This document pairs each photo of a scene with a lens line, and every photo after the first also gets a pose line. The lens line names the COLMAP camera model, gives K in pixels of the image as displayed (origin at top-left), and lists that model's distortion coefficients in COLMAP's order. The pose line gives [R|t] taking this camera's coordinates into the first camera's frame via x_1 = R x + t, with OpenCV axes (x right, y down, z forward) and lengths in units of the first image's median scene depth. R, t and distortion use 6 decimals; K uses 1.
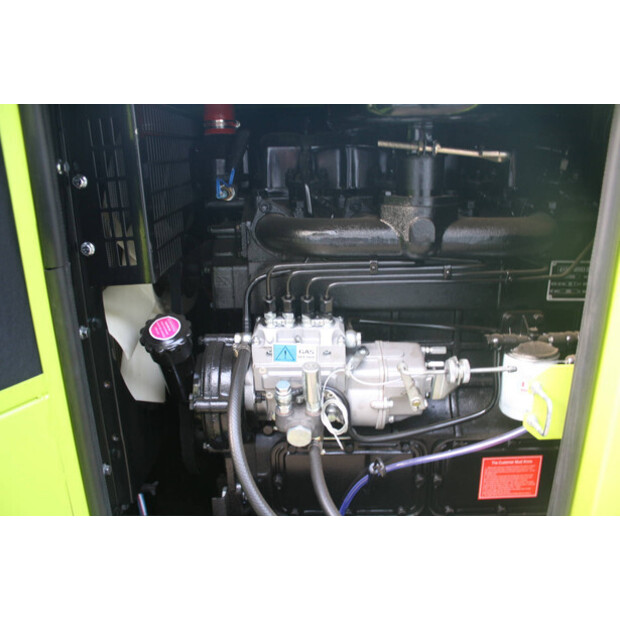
lens RADIAL K [[516.0, 0, 310.8], [0, 516.0, 306.8], [0, 0, 1]] dist [-0.146095, 0.094919]
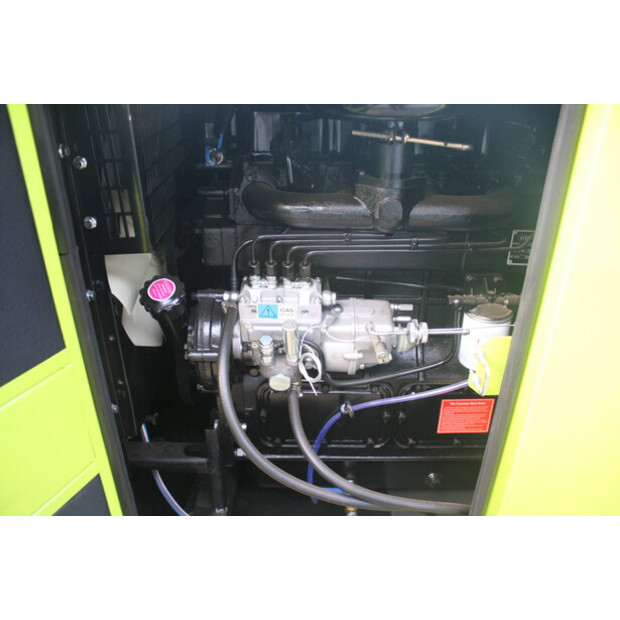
lens RADIAL K [[516.0, 0, 310.0], [0, 516.0, 312.4], [0, 0, 1]] dist [-0.146095, 0.094919]
pose [[0.999788, 0.016036, 0.012941, 0.027697], [-0.018093, 0.983713, 0.178832, -0.111503], [-0.009863, -0.179028, 0.983795, -0.117673]]
